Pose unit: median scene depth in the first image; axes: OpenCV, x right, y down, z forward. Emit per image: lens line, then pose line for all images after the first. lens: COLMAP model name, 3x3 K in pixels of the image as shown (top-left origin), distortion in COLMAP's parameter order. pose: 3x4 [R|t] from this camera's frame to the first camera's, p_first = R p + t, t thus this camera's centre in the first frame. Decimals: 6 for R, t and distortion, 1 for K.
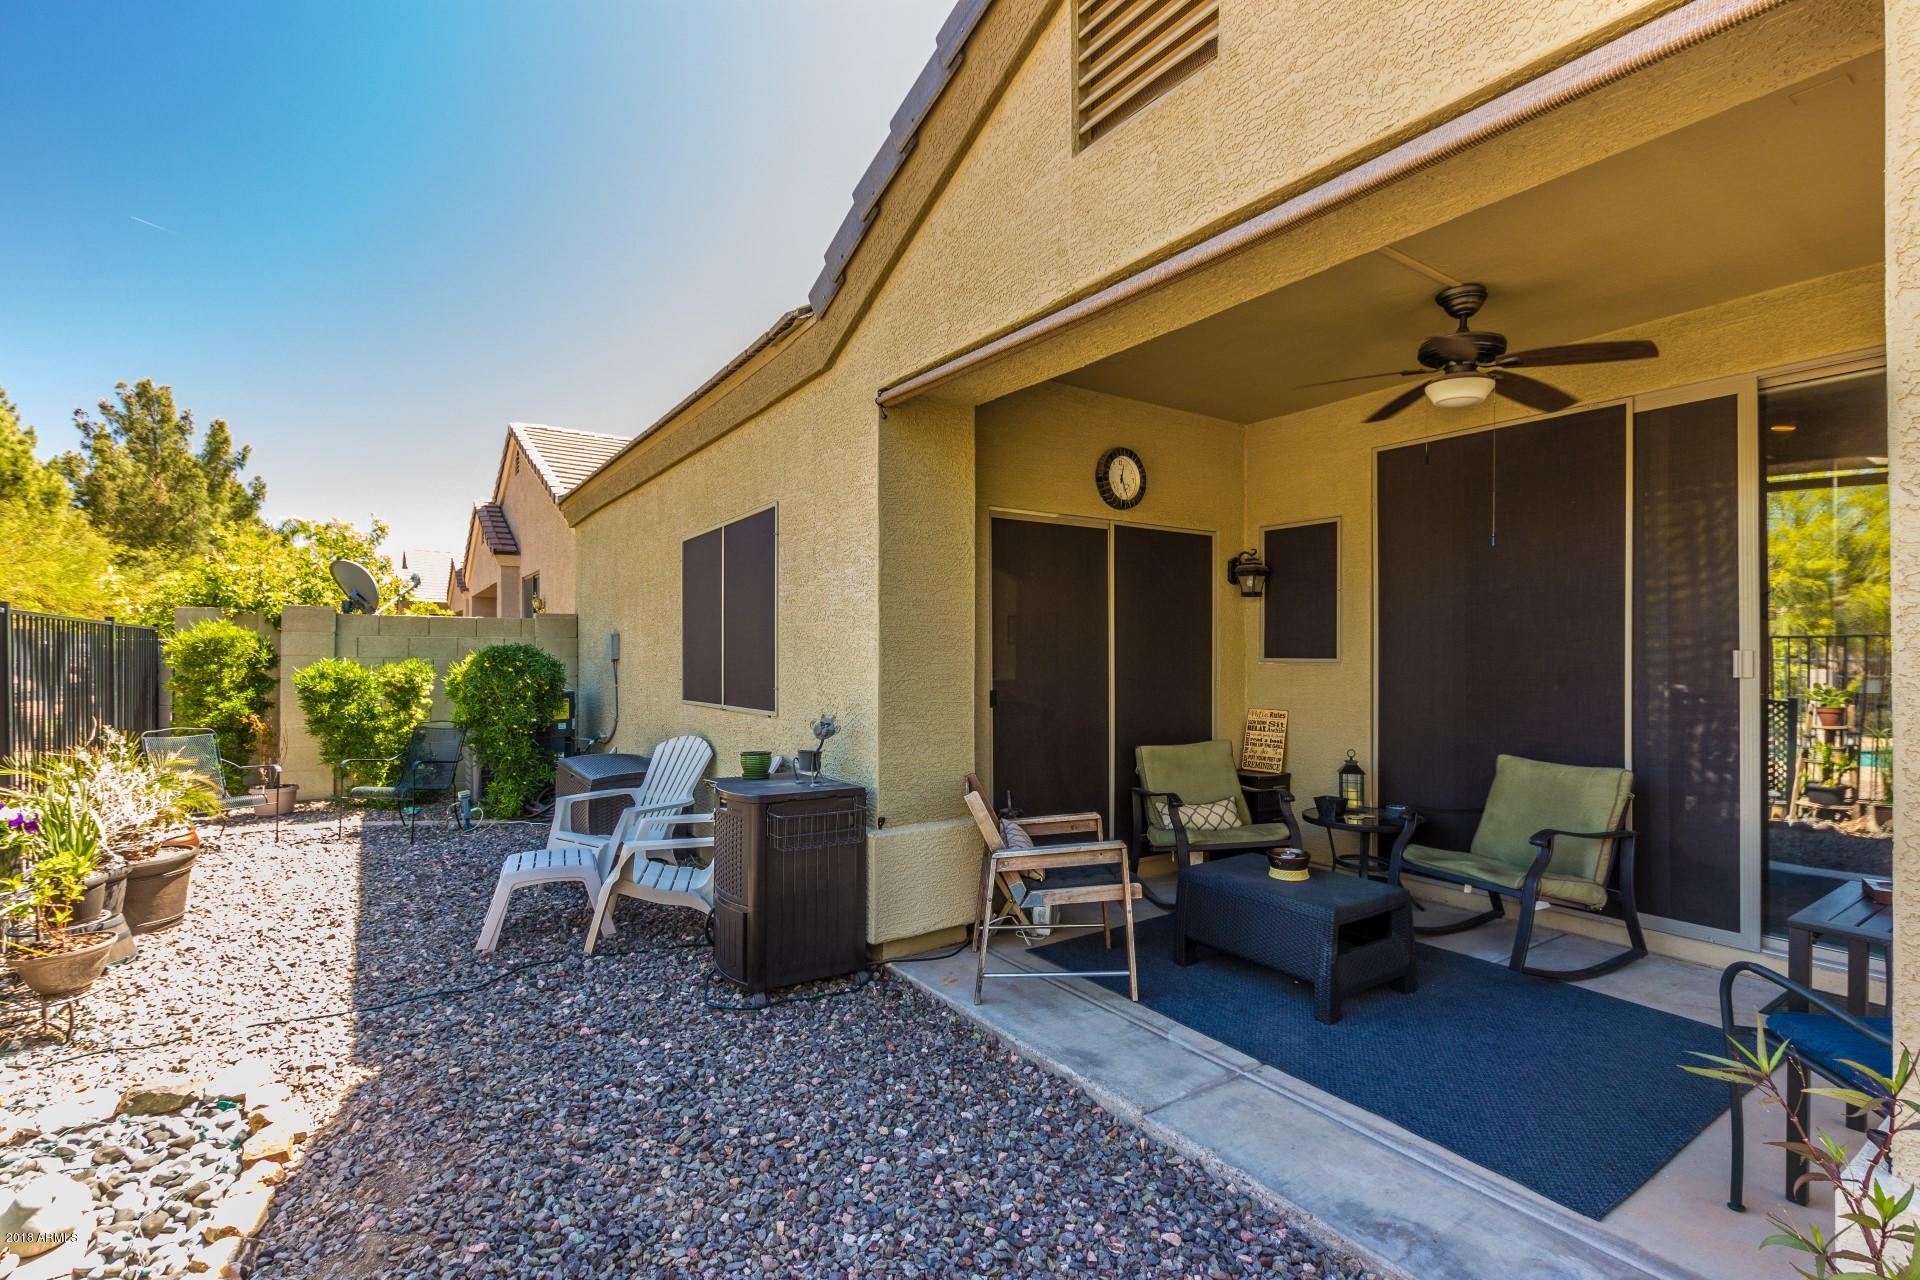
lens RADIAL K [[880.9, 0, 964.3], [0, 880.9, 643.3], [0, 0, 1]] dist [0.004531, -0.000659]
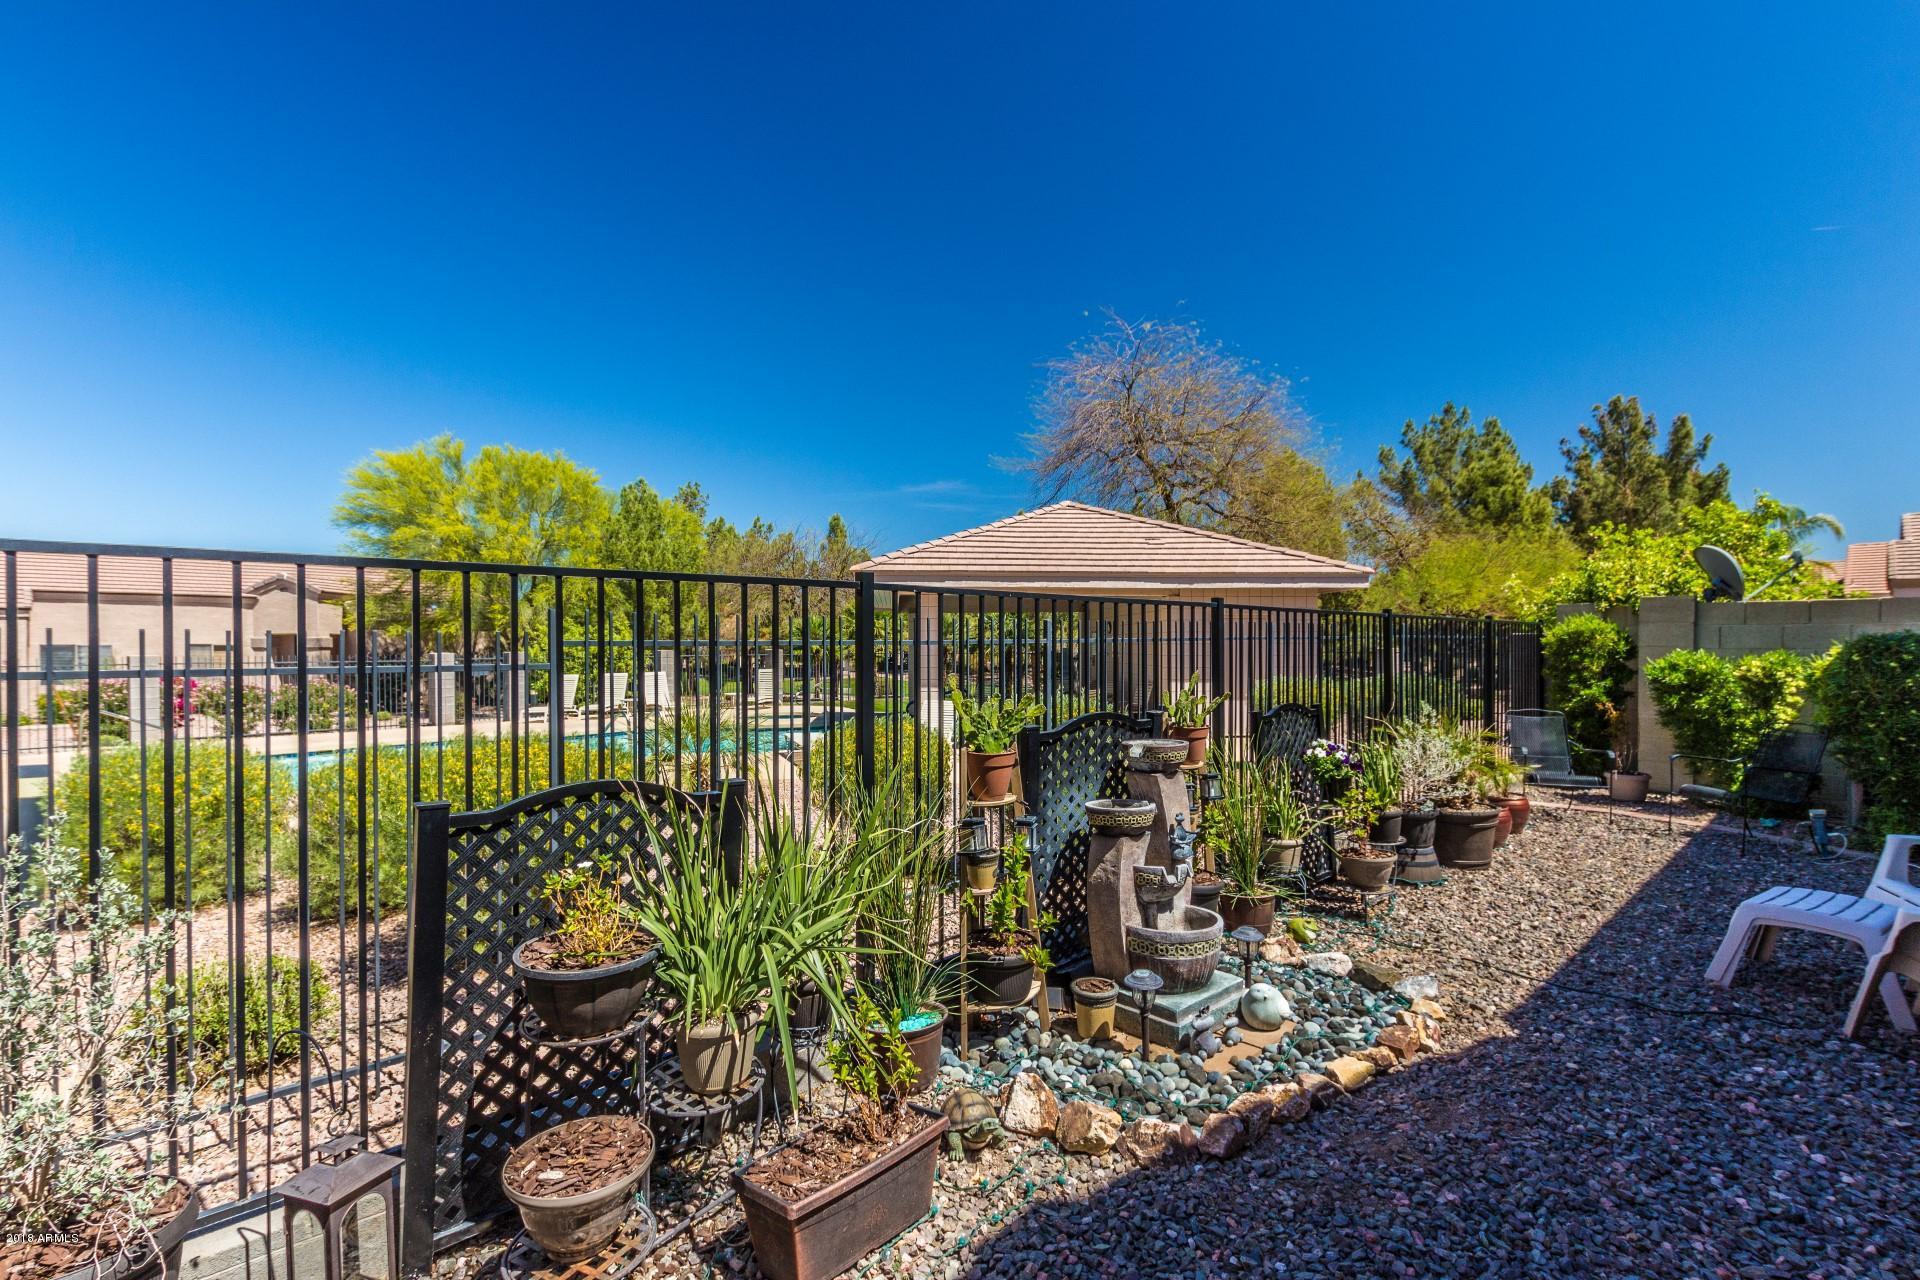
lens RADIAL K [[880.9, 0, 964.3], [0, 880.9, 643.3], [0, 0, 1]] dist [0.004531, -0.000659]
pose [[0.153115, -0.004830, -0.988197, 0.119318], [0.014159, 0.999896, -0.002693, 0.001548], [0.988107, -0.013579, 0.153168, 0.072992]]
